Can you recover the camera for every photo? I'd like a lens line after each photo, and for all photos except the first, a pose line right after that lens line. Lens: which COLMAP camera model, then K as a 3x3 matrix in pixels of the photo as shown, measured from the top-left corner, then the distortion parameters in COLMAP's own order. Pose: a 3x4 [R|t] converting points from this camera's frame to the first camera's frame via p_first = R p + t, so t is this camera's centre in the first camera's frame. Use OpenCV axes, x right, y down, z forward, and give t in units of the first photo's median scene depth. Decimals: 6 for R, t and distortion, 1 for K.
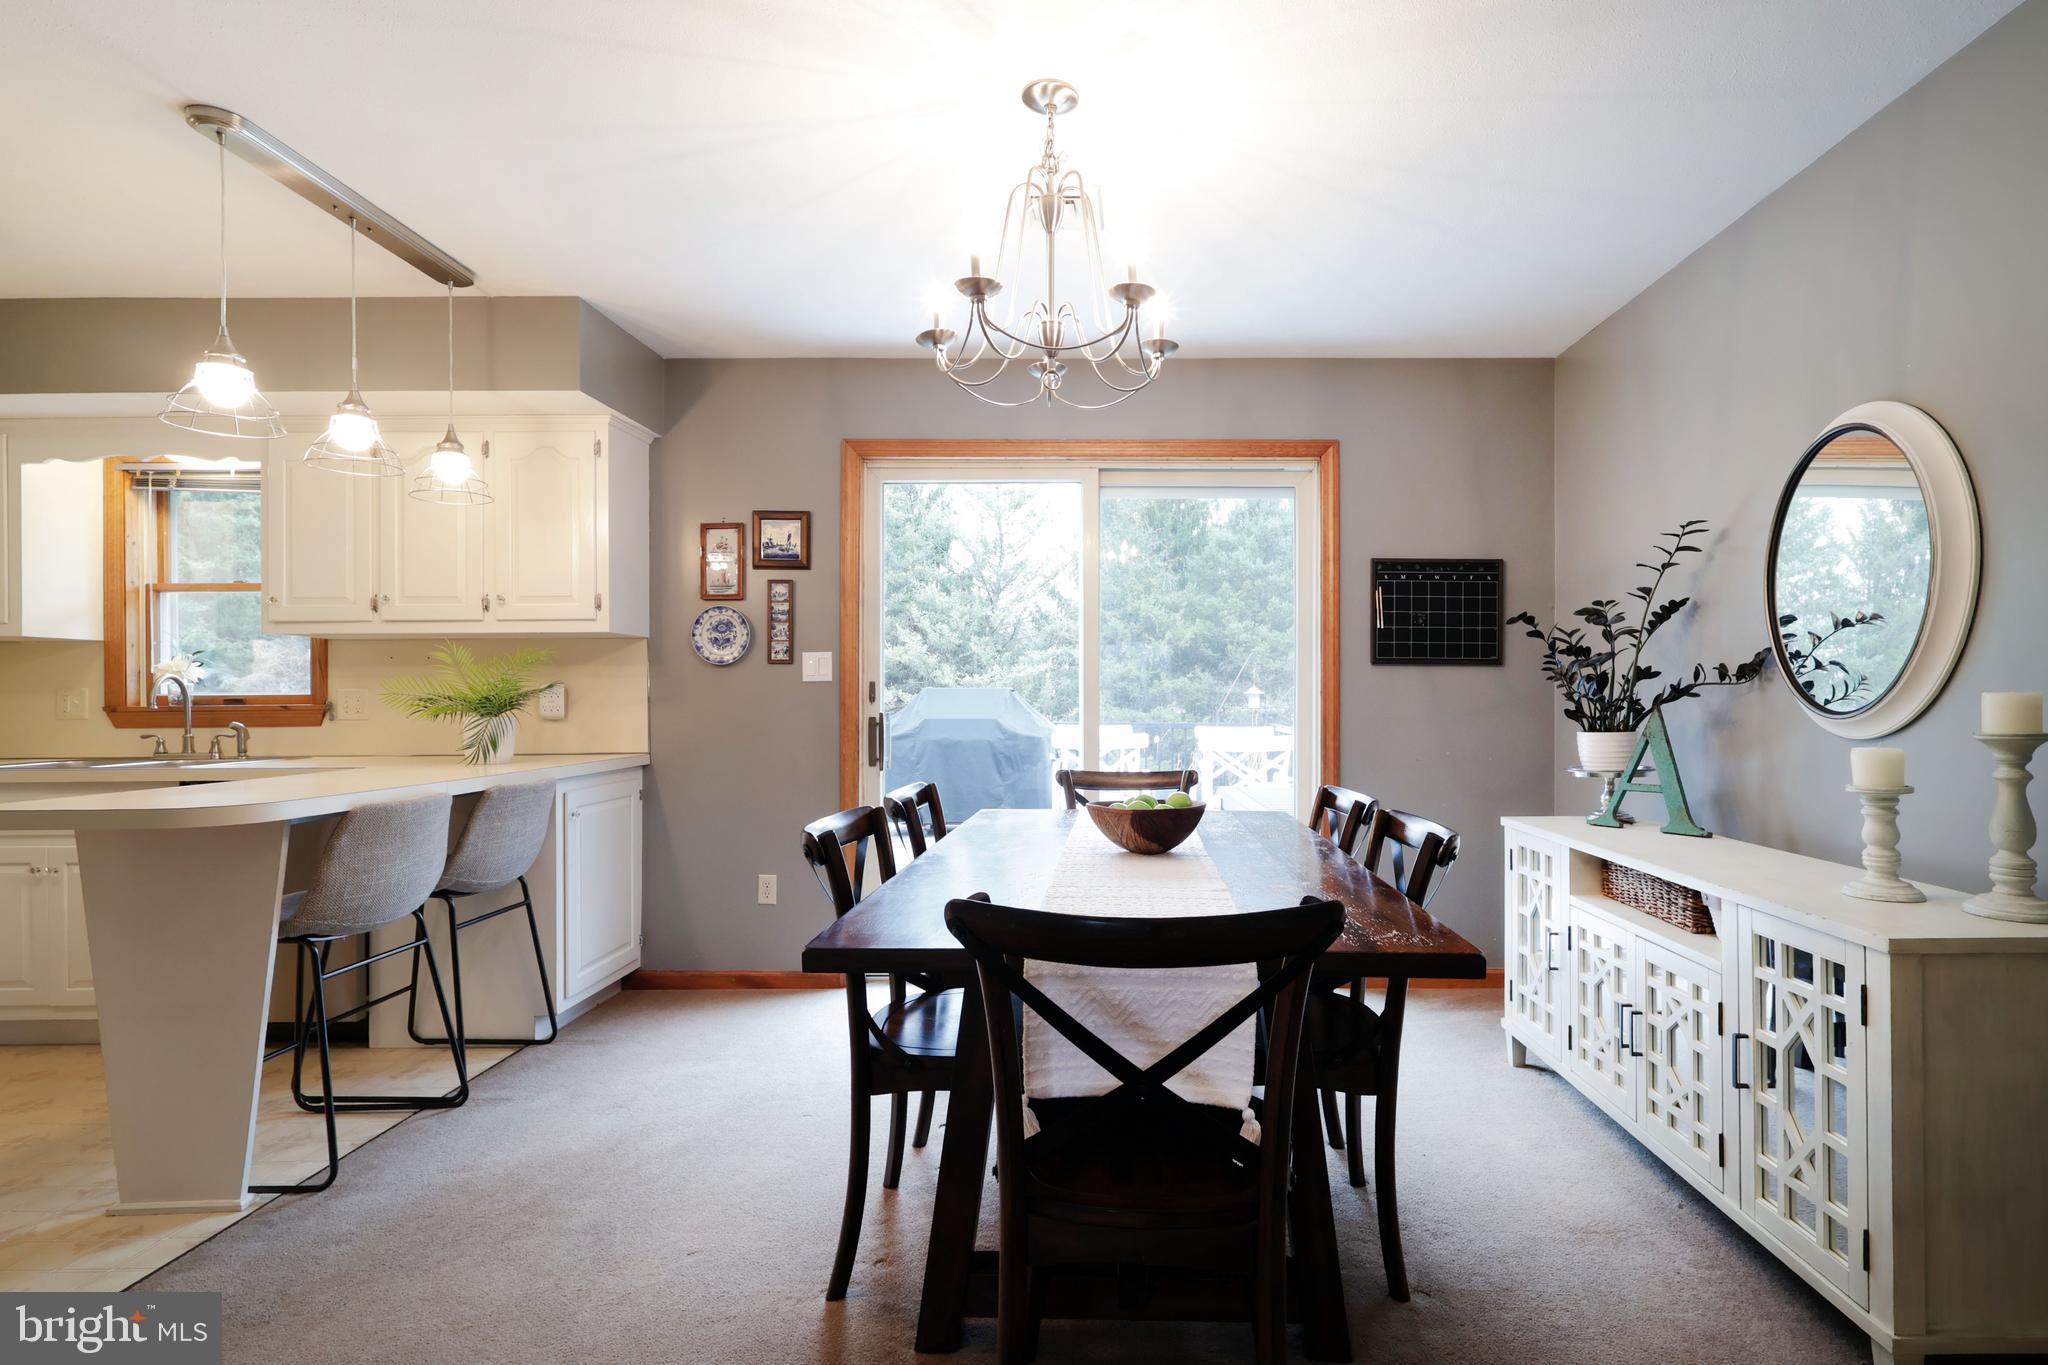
lens RADIAL K [[994.1, 0, 1110.4], [0, 994.1, 696.8], [0, 0, 1]] dist [-0.001268, 0.000726]
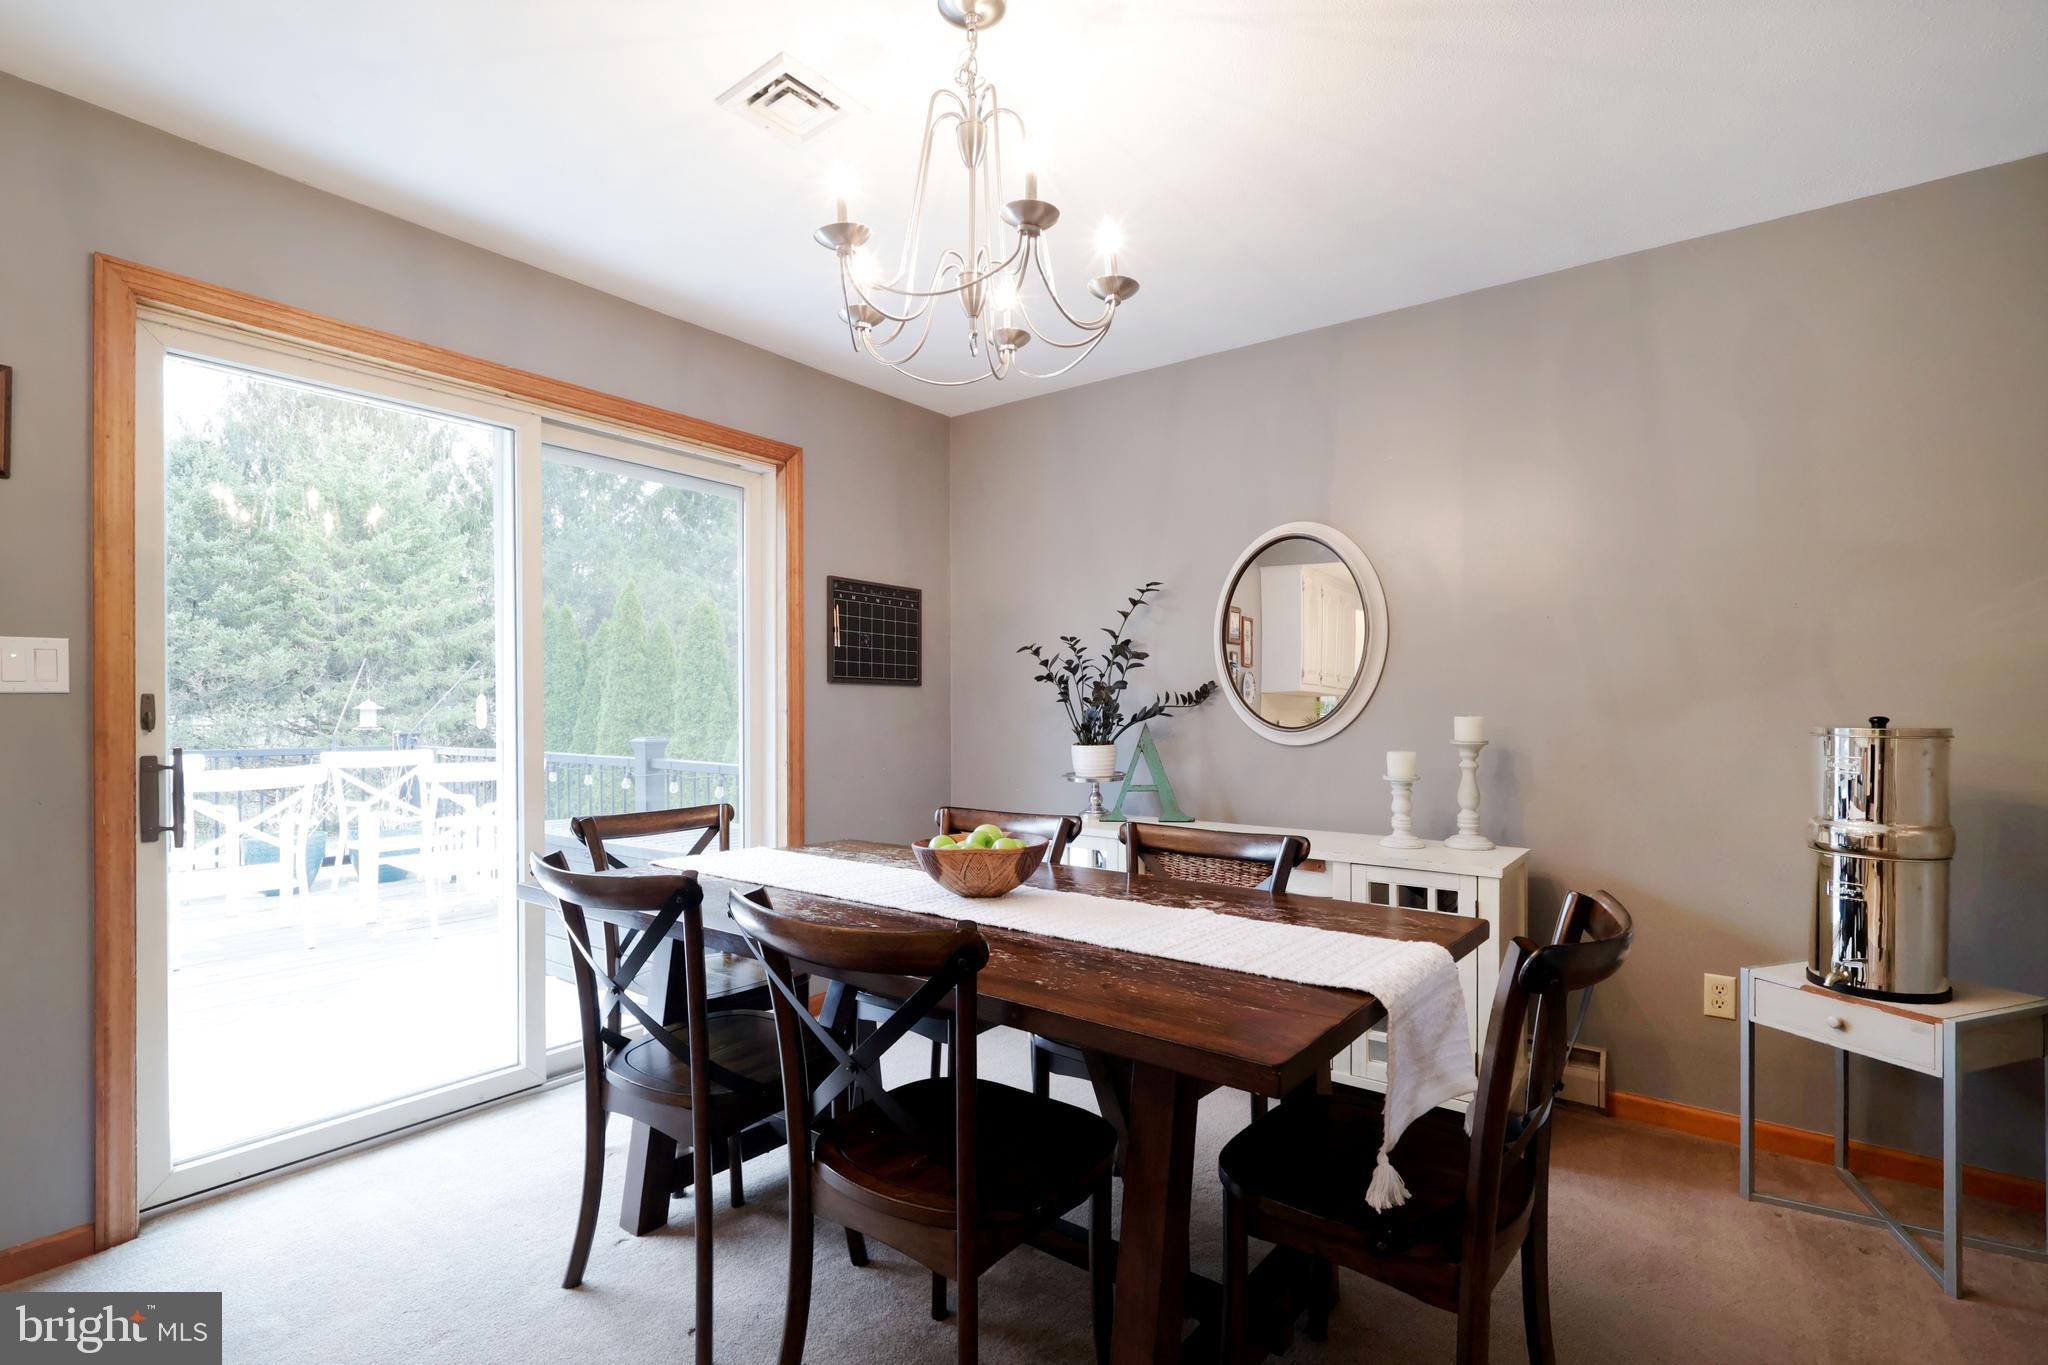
lens RADIAL K [[967.6, 0, 1012.7], [0, 967.6, 713.6], [0, 0, 1]] dist [0.002288, 0.000644]
pose [[0.605961, -0.002786, 0.795489, -0.392604], [0.002241, 0.999996, 0.001795, -0.003541], [-0.795491, 0.000695, 0.605965, 0.271383]]
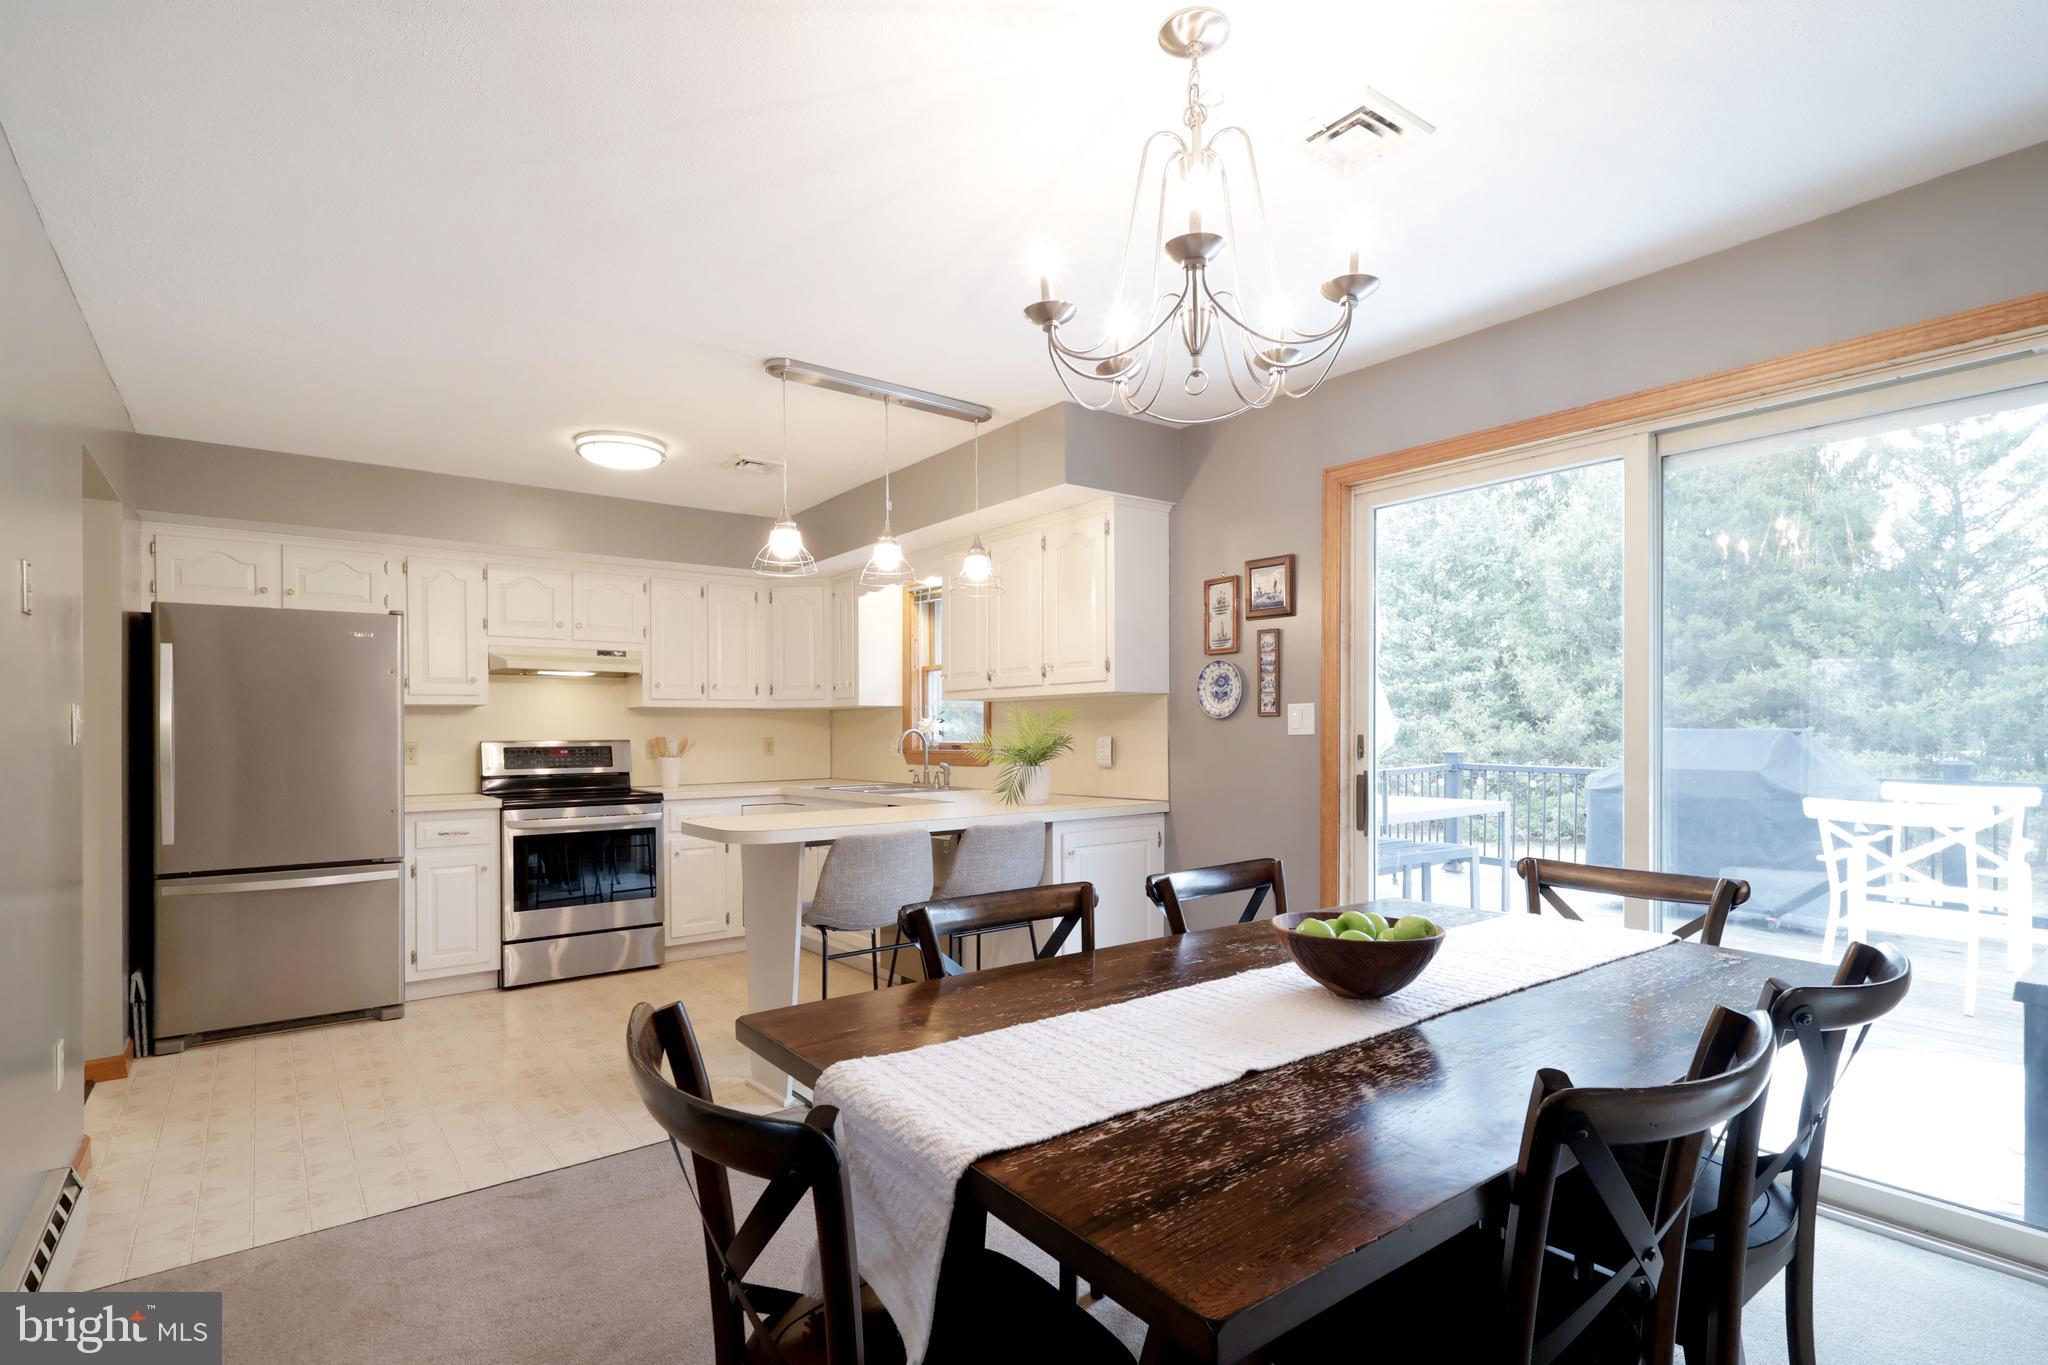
lens RADIAL K [[979.0, 0, 1008.1], [0, 979.0, 725.1], [0, 0, 1]] dist [0.000842, -0.000353]
pose [[0.605970, -0.004080, -0.795477, 0.270622], [0.001109, 0.999990, -0.004284, -0.021051], [0.795487, 0.001714, 0.605968, 0.223382]]
